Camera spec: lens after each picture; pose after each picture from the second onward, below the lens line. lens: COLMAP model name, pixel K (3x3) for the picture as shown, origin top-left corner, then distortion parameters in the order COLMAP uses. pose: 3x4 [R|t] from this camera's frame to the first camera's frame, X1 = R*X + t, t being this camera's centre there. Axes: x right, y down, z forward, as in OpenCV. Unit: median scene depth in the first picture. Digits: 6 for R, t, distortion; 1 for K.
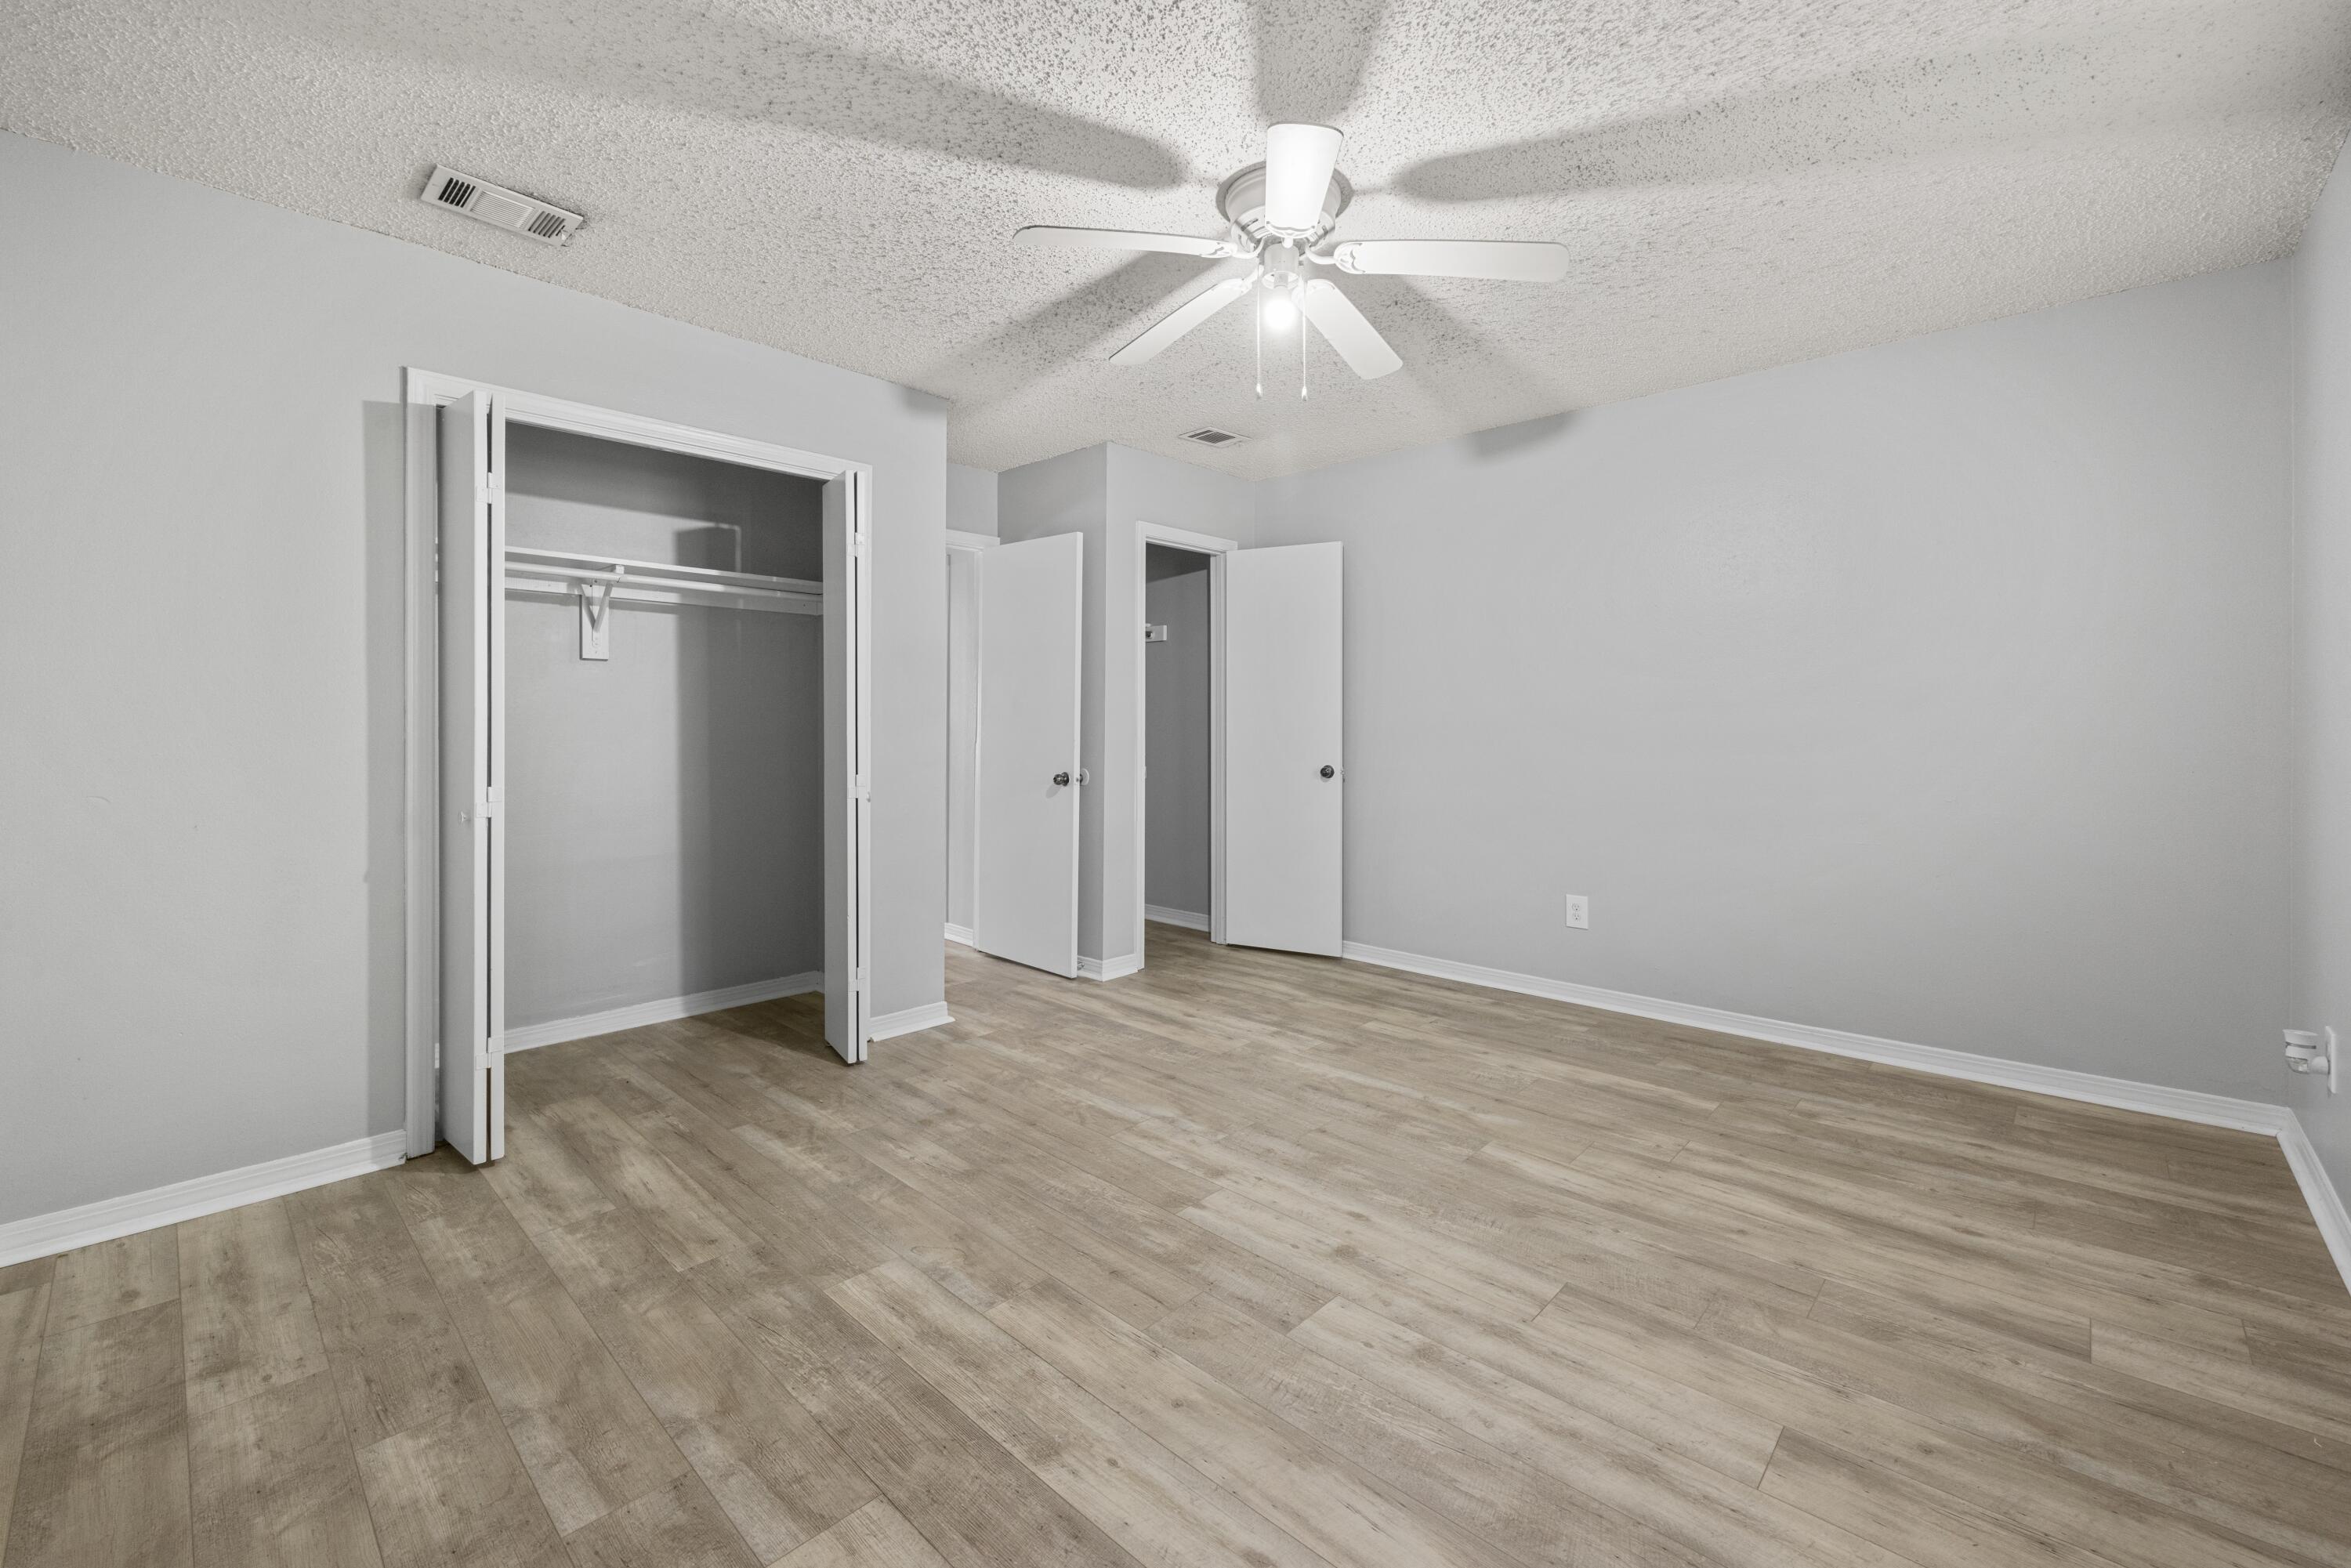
lens RADIAL K [[963.6, 0, 1176.0], [0, 963.6, 725.8], [0, 0, 1]] dist [-0.001698, 0.000055]
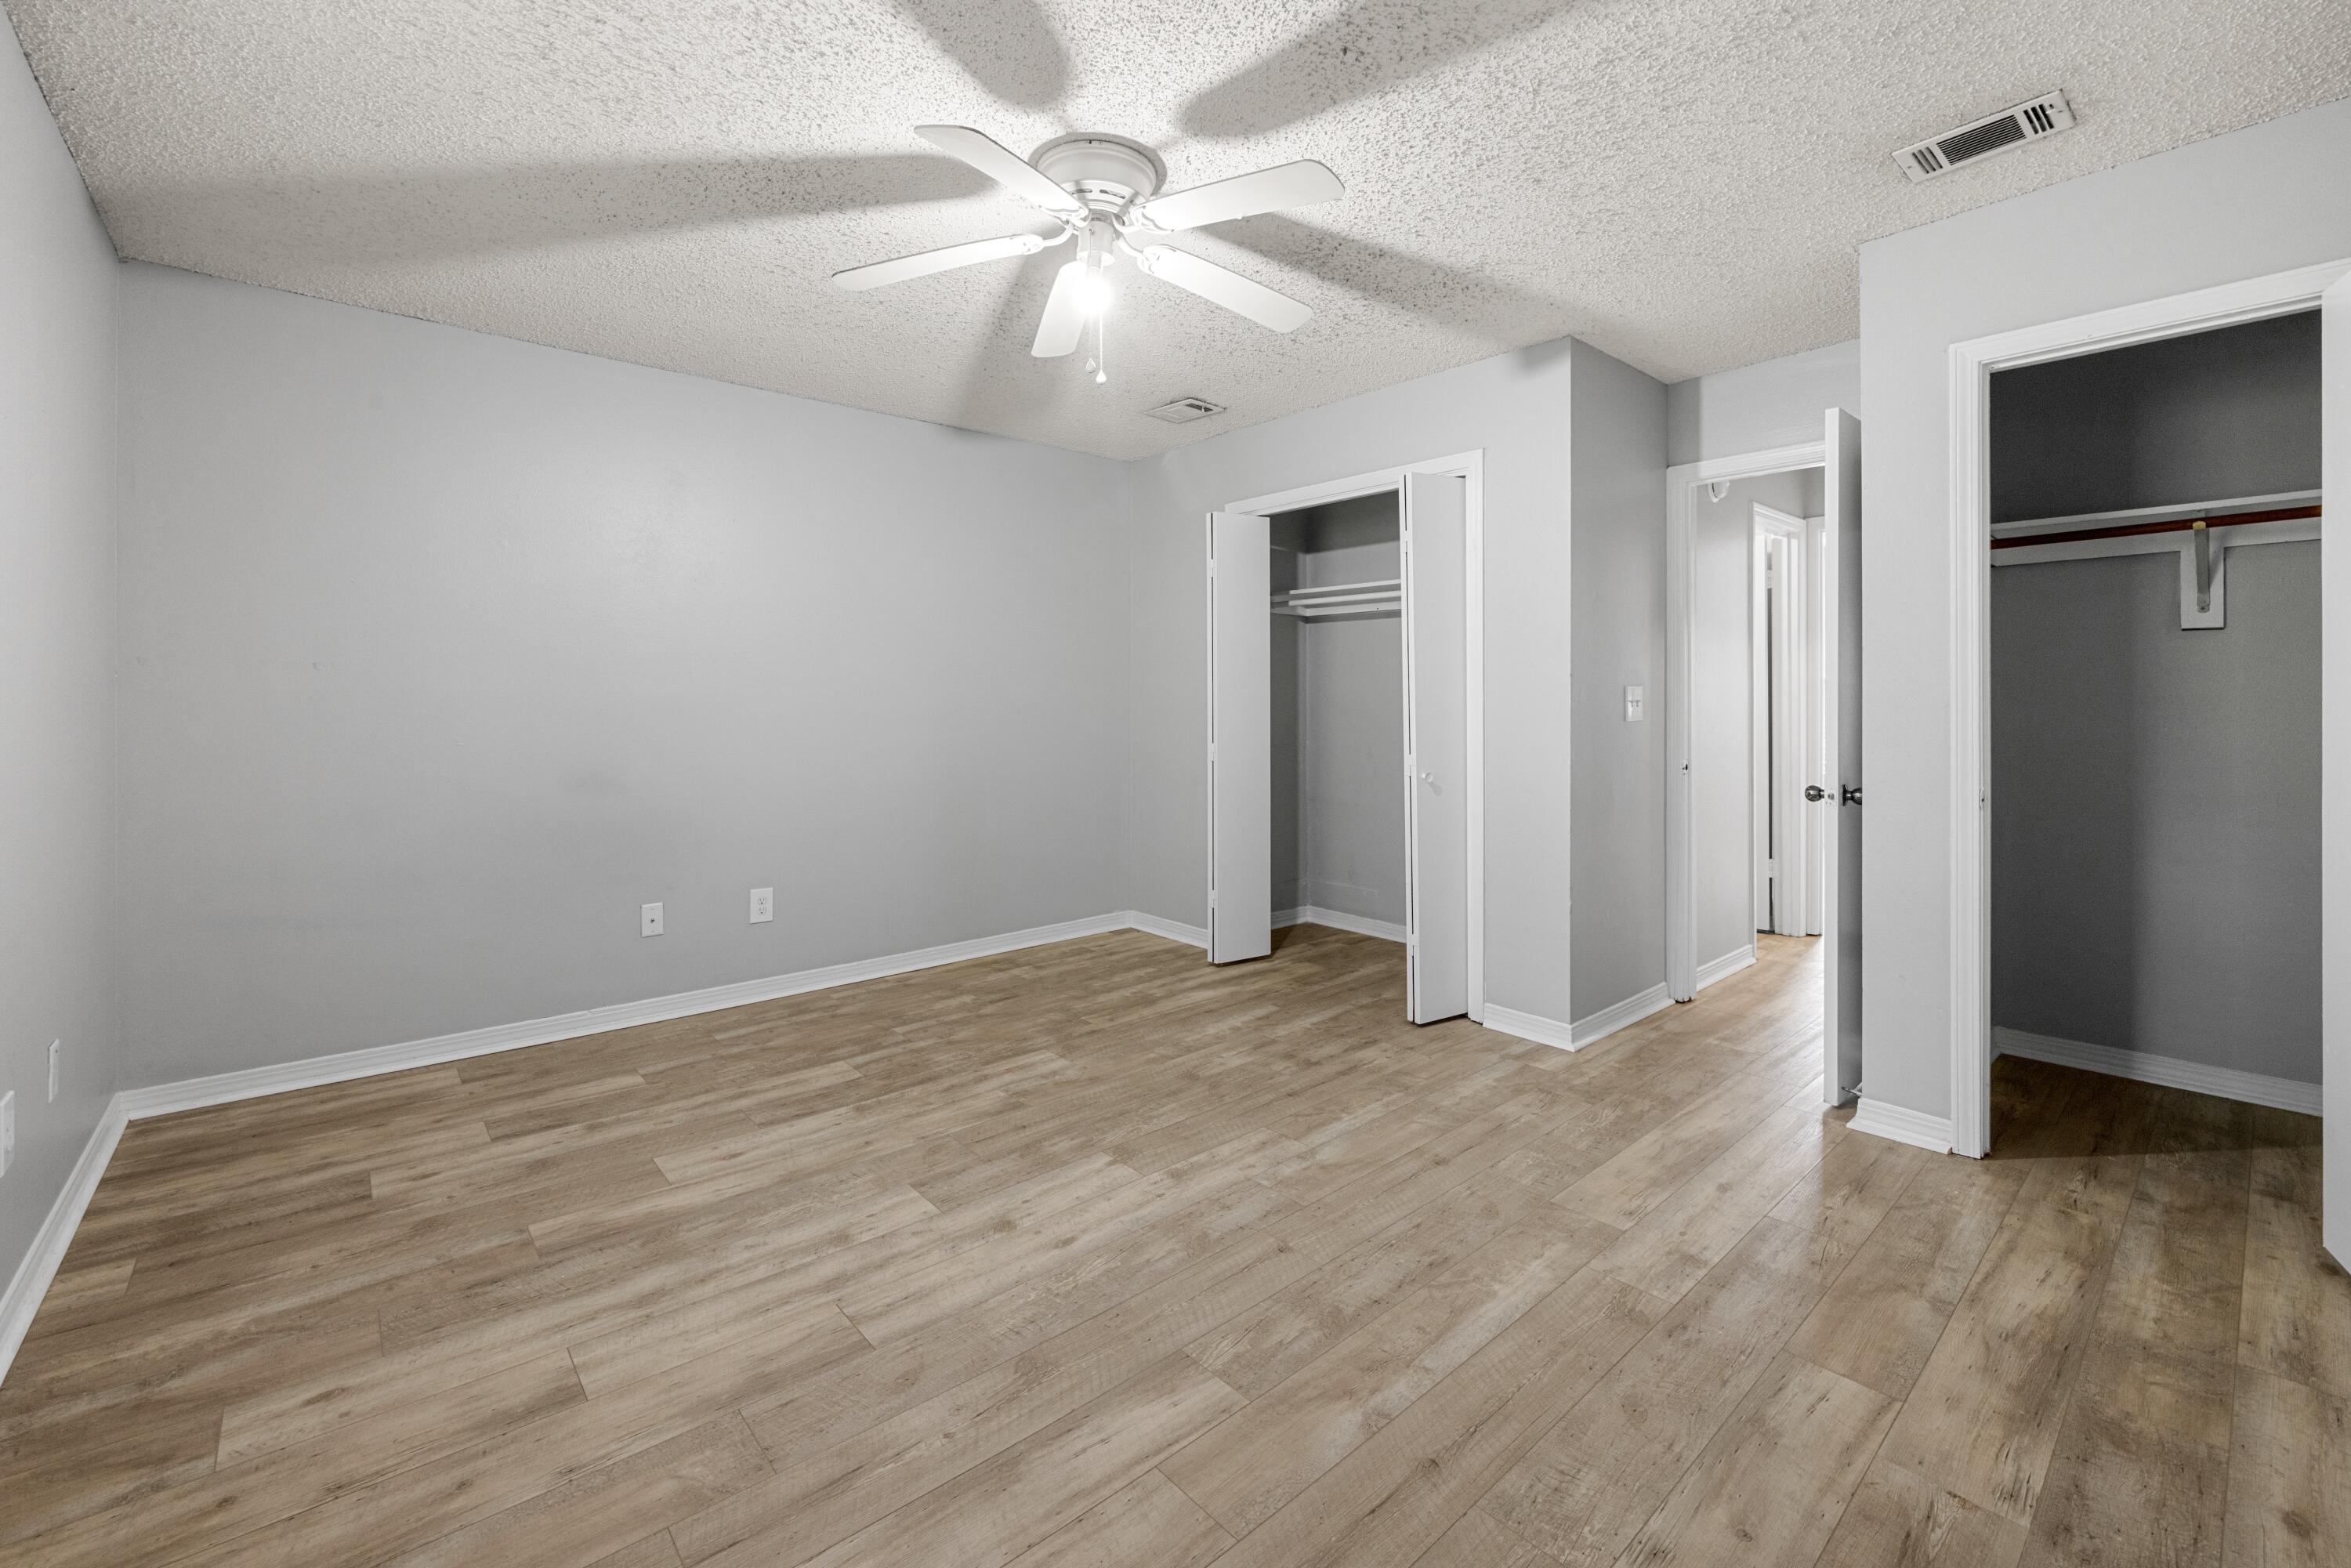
lens RADIAL K [[976.0, 0, 1174.4], [0, 976.0, 711.1], [0, 0, 1]] dist [0.003017, 0.000067]
pose [[-0.095895, 0.006716, -0.995369, 1.217044], [-0.000842, 0.999976, 0.006828, -0.010506], [0.995391, 0.001493, -0.095887, 1.304954]]
